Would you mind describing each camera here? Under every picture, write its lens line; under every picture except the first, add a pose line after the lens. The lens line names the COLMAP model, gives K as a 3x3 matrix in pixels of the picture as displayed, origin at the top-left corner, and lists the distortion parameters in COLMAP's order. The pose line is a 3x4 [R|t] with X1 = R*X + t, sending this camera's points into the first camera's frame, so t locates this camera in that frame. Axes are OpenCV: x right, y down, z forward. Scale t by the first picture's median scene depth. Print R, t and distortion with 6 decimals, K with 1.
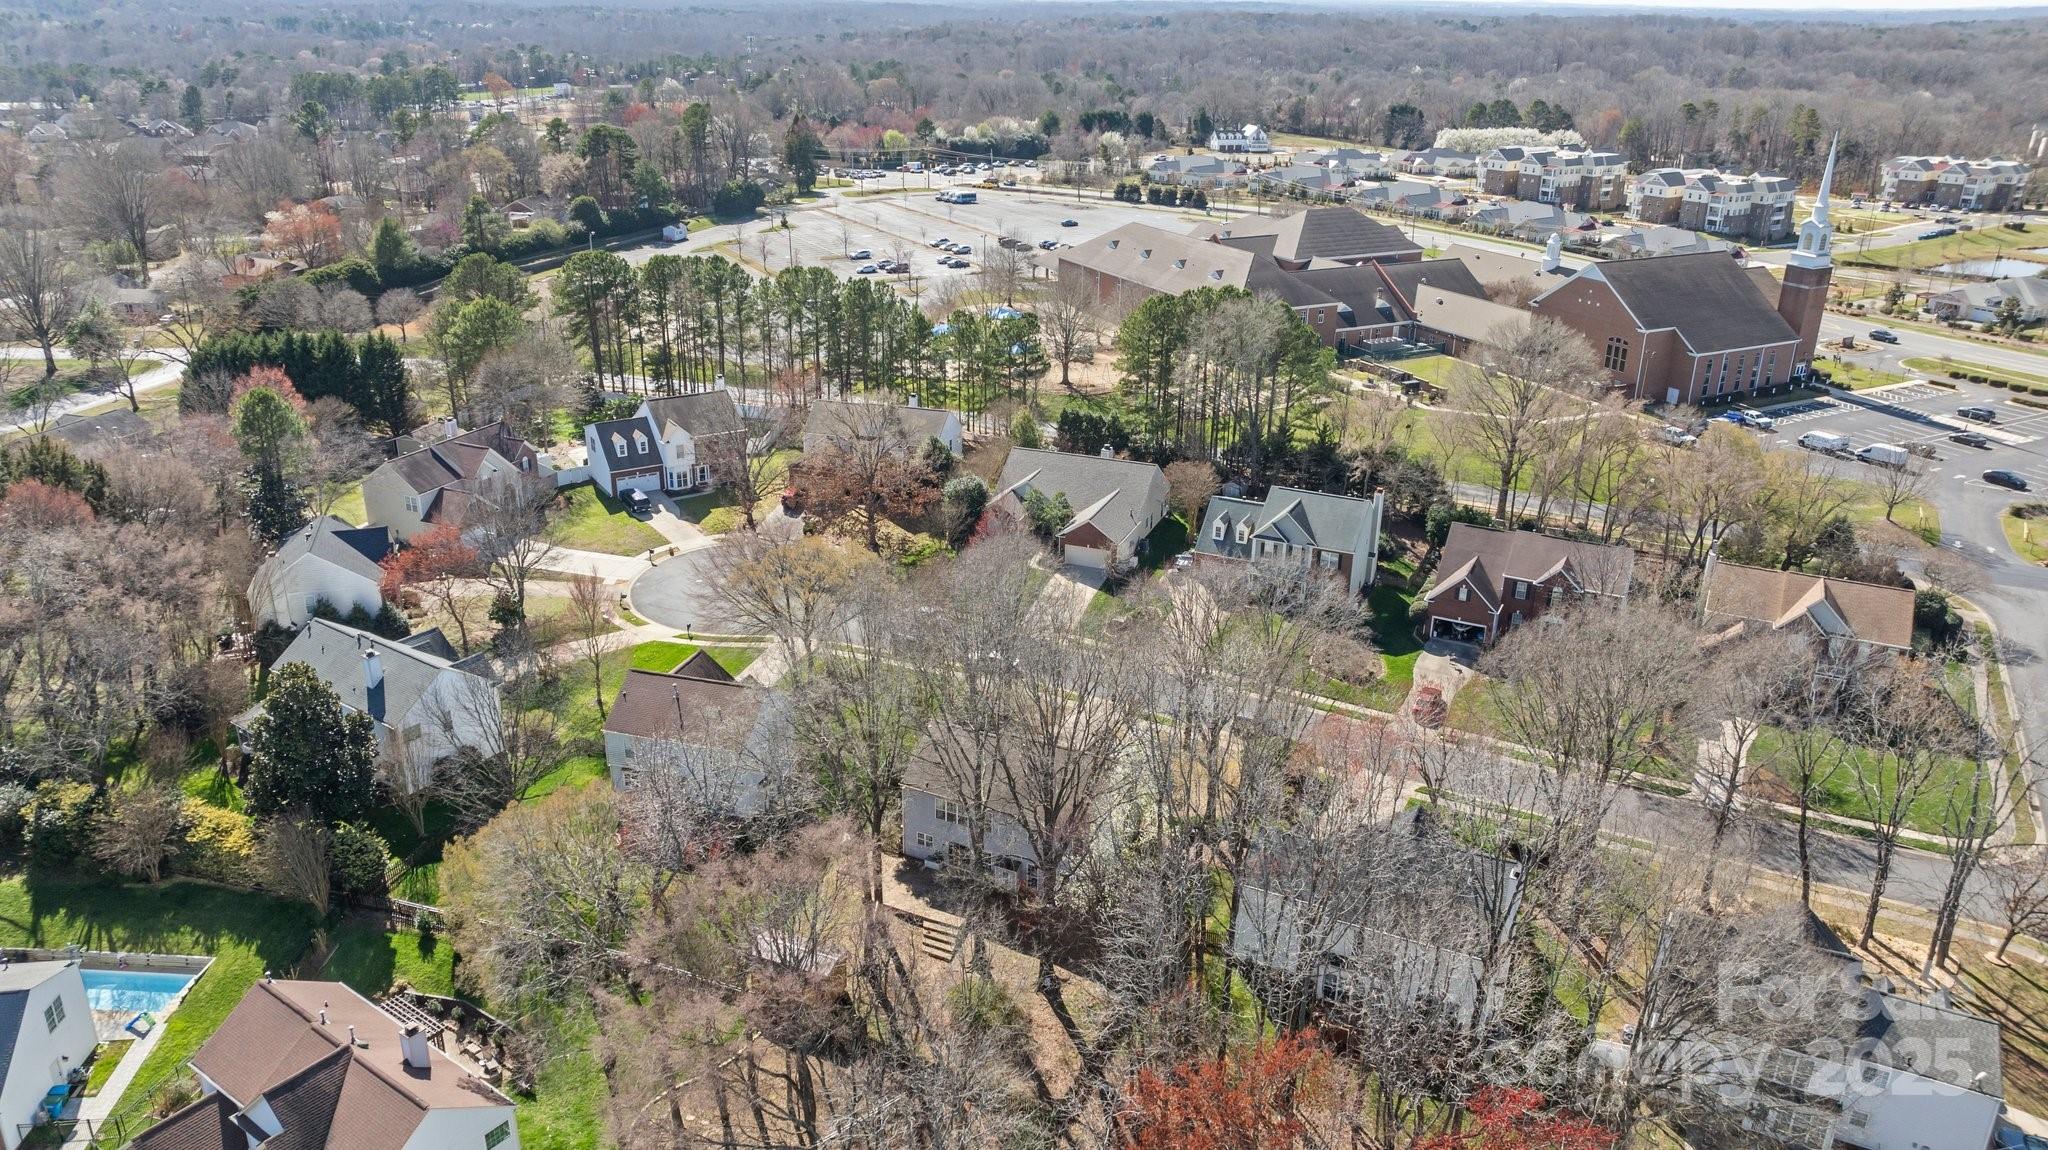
lens RADIAL K [[1520.8, 0, 1016.1], [0, 1520.8, 576.6], [0, 0, 1]] dist [-0.045021, 0.039107]
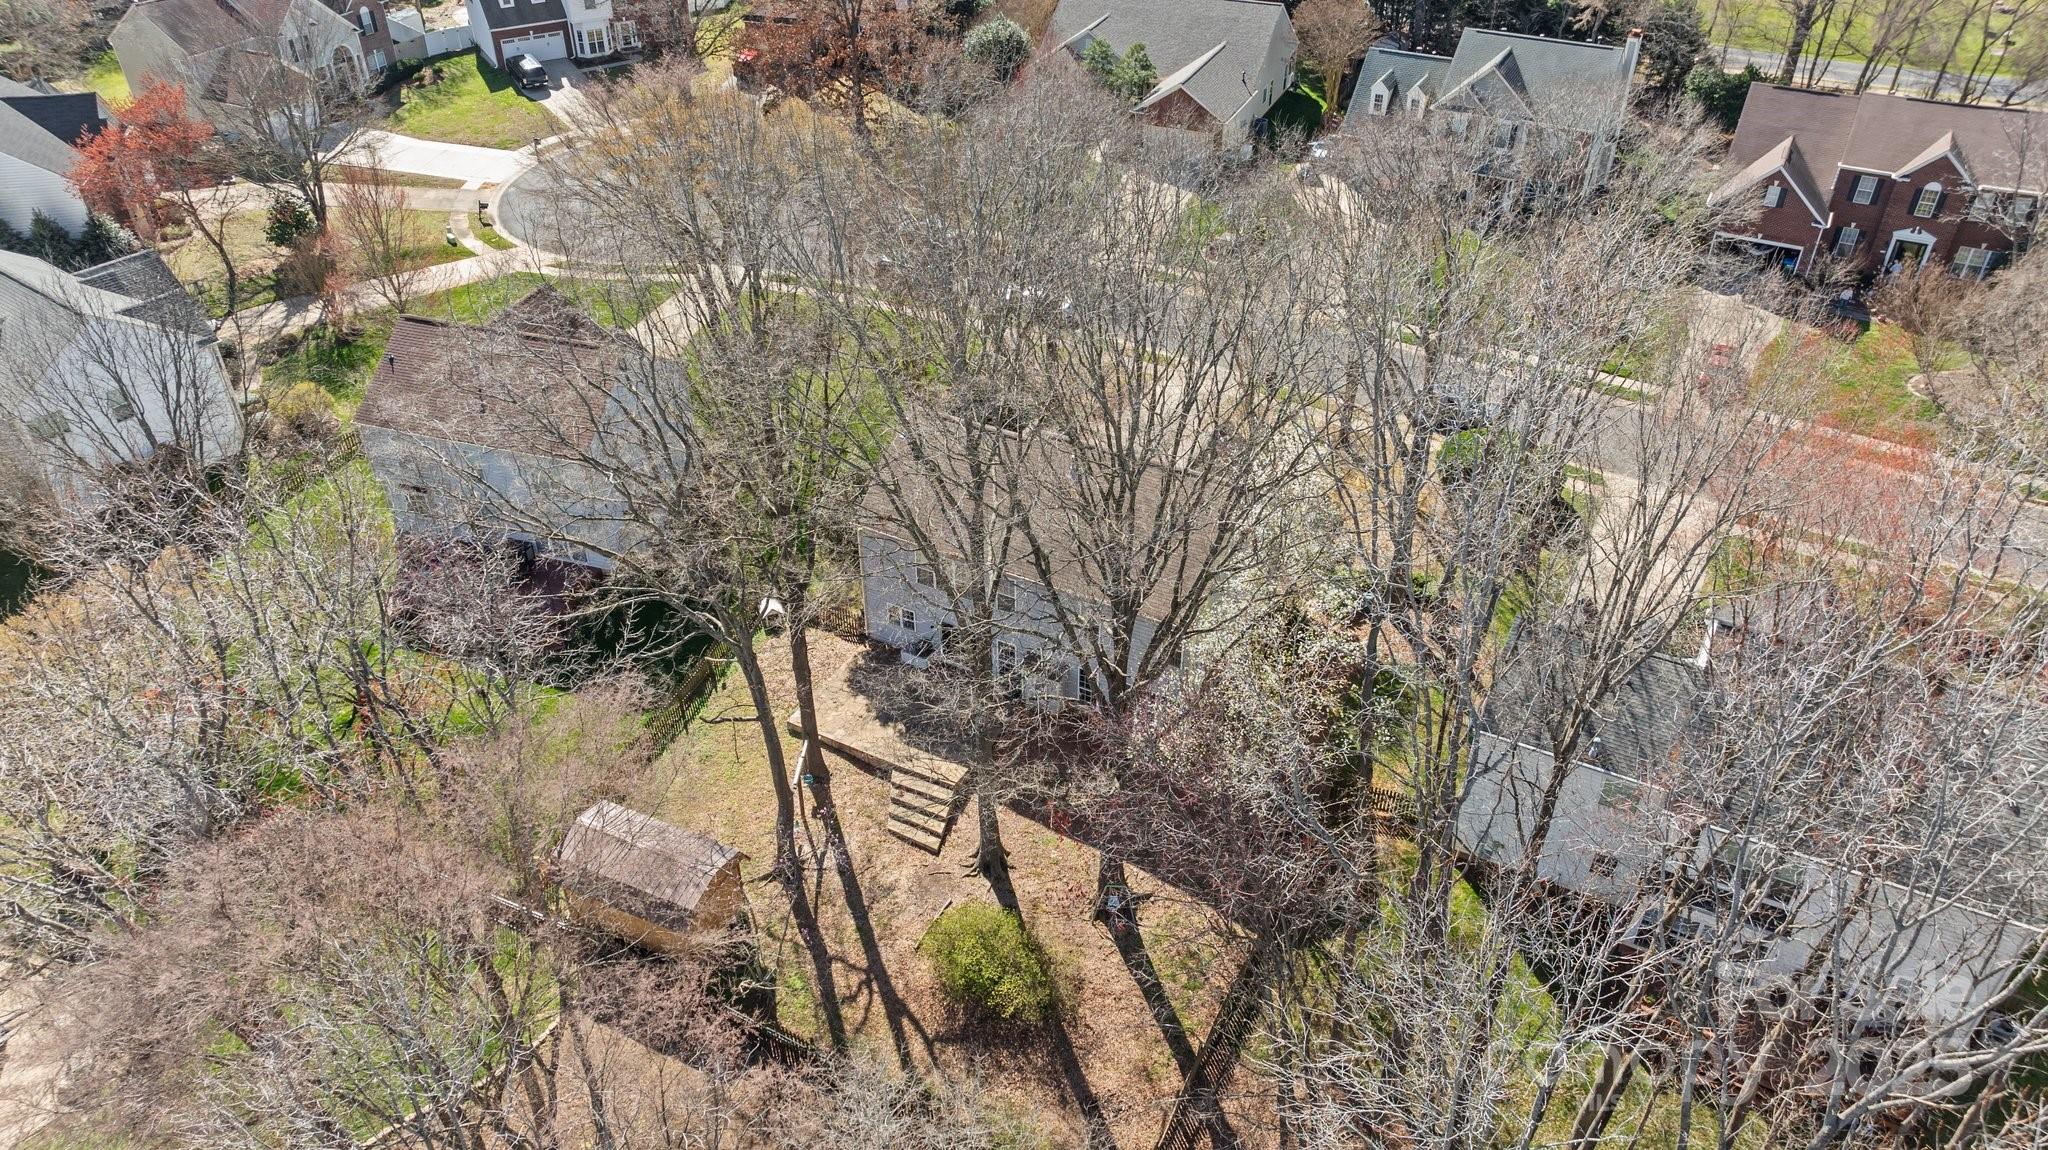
lens RADIAL K [[1520.8, 0, 1016.1], [0, 1520.8, 576.6], [0, 0, 1]] dist [-0.045021, 0.039107]
pose [[0.999159, 0.005976, -0.040572, 0.004779], [0.003530, 0.973121, 0.230267, 0.020462], [0.040858, -0.230216, 0.972281, 0.334997]]
